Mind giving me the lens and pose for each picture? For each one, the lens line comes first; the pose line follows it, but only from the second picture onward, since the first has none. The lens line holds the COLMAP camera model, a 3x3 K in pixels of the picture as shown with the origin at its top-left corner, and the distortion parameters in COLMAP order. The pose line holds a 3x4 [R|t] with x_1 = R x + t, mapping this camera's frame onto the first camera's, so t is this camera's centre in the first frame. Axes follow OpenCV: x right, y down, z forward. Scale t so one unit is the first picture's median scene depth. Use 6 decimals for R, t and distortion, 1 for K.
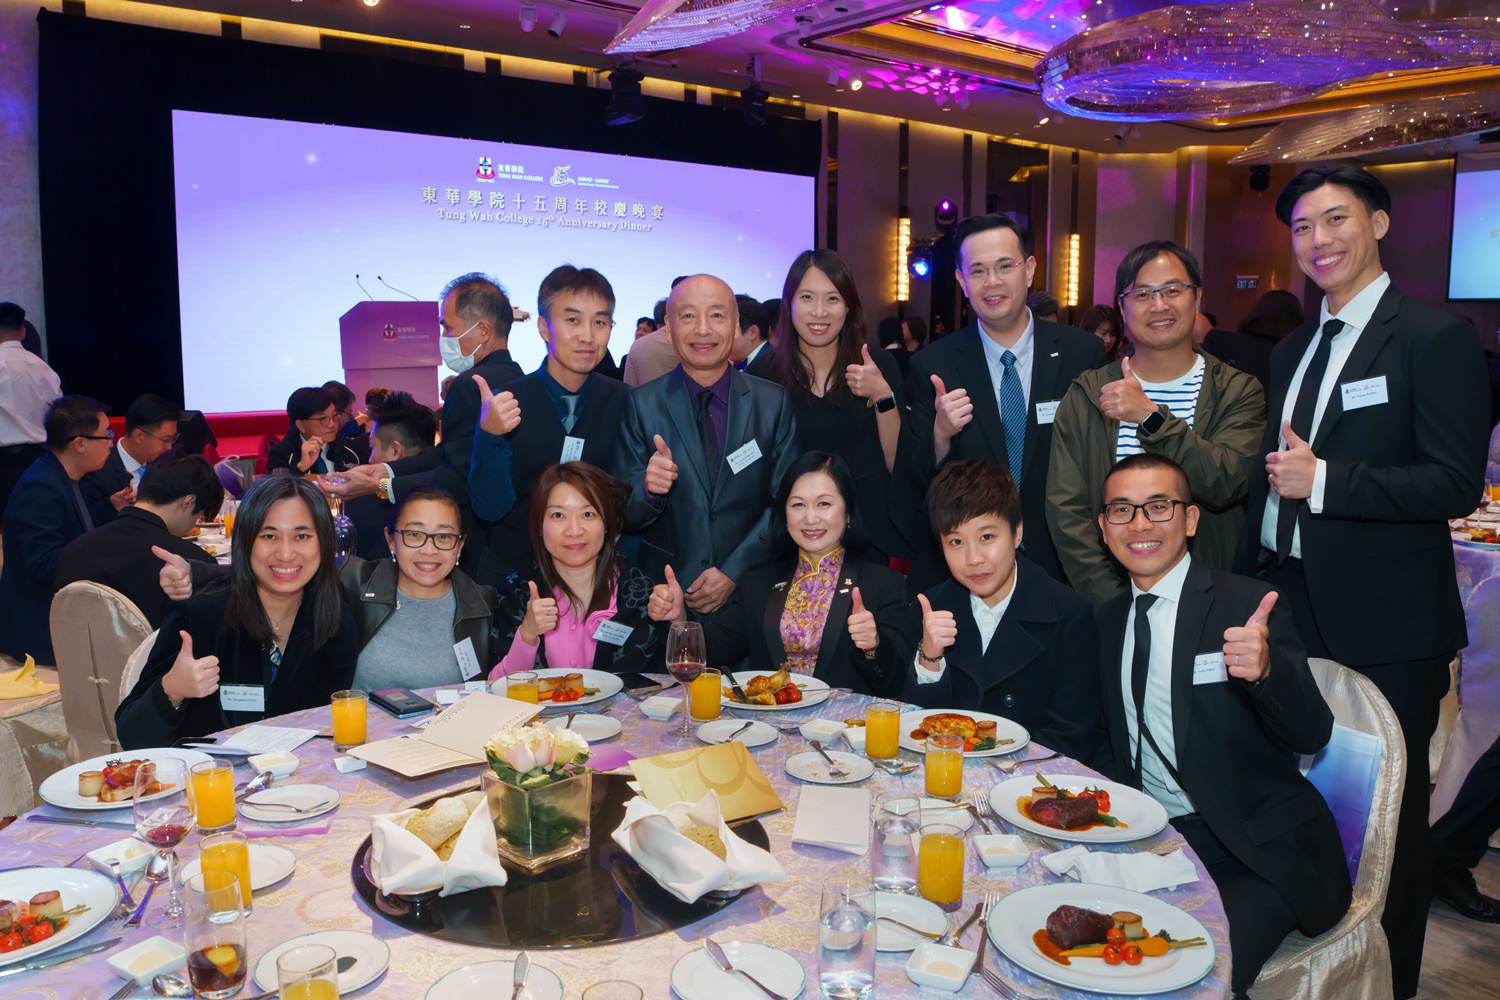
lens RADIAL K [[1205.1, 0, 750.0], [0, 1205.1, 500.0], [0, 0, 1]] dist [-0.063402, -0.012974]
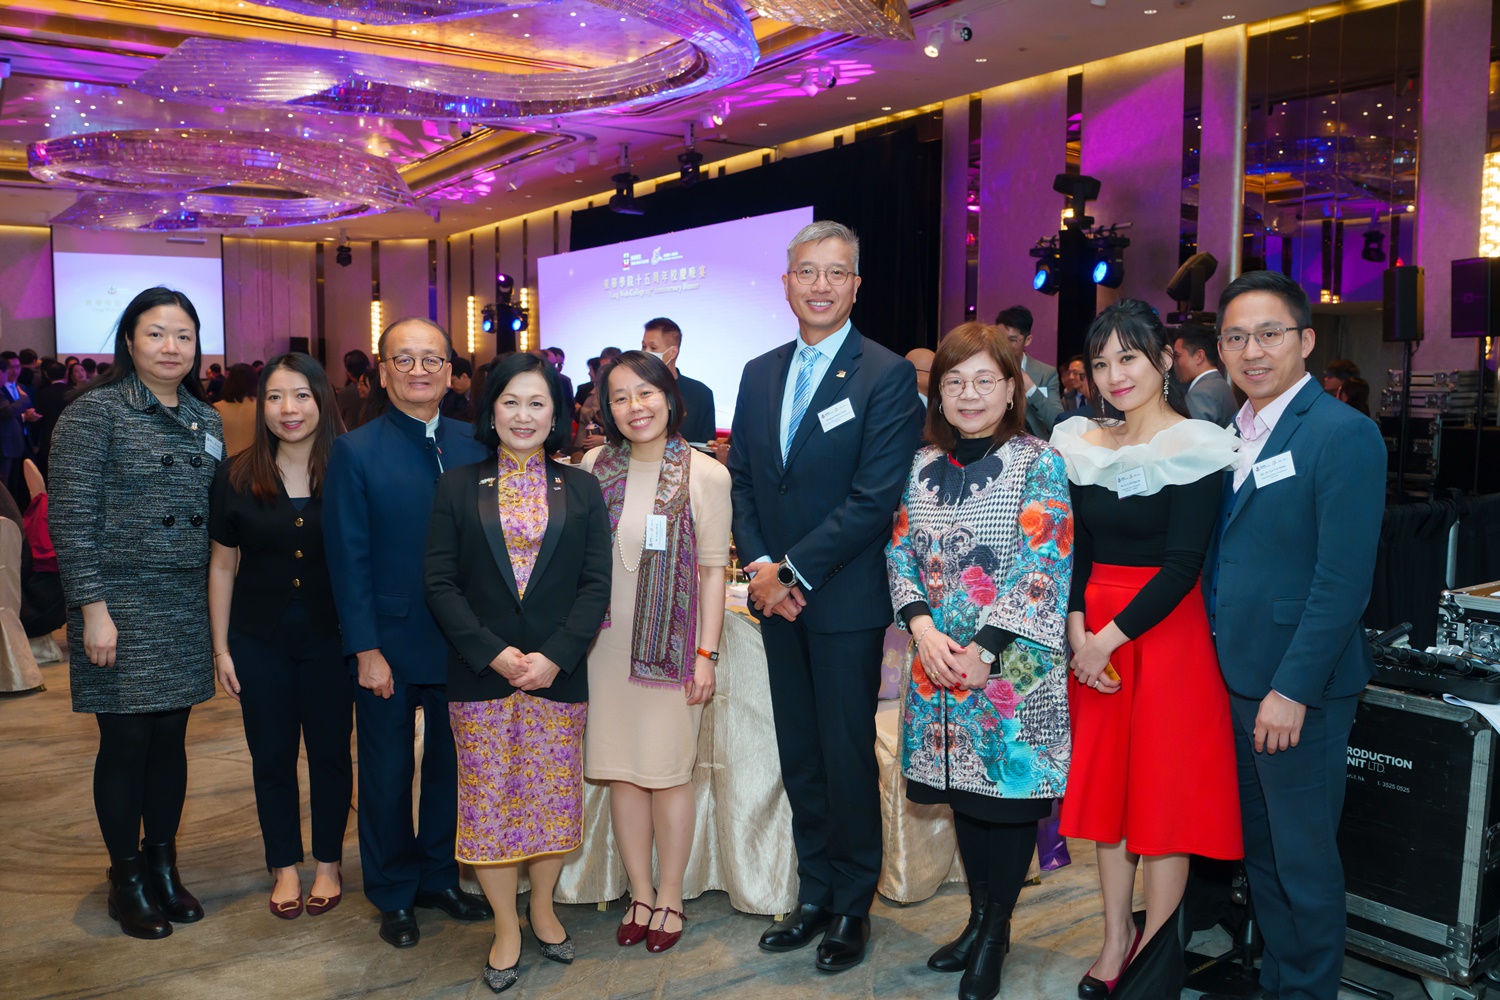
lens RADIAL K [[1205.1, 0, 750.0], [0, 1205.1, 500.0], [0, 0, 1]] dist [-0.063402, -0.012974]
pose [[-0.099234, 0.095157, -0.990504, 1.124109], [-0.144872, 0.983429, 0.108991, -0.157973], [0.984462, 0.154312, -0.083804, 1.200847]]
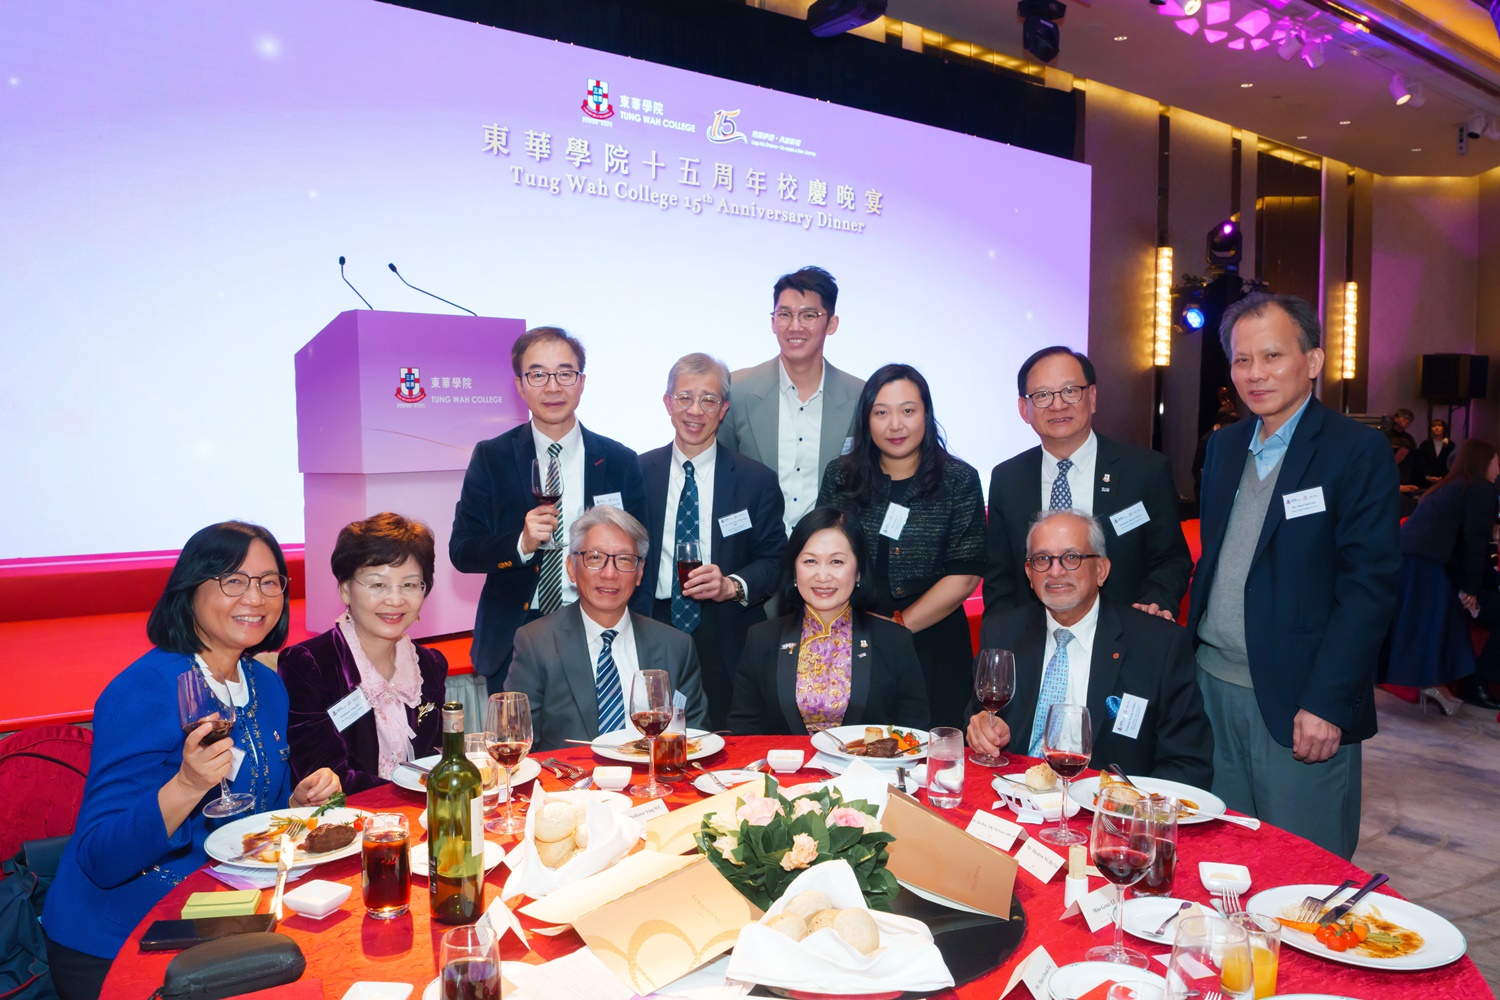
lens RADIAL K [[1205.1, 0, 750.0], [0, 1205.1, 500.0], [0, 0, 1]] dist [-0.063402, -0.012974]
pose [[0.999736, 0.013653, -0.018479, -0.127290], [-0.014837, 0.997738, -0.065562, -0.054935], [0.017542, 0.065819, 0.997677, 0.428096]]
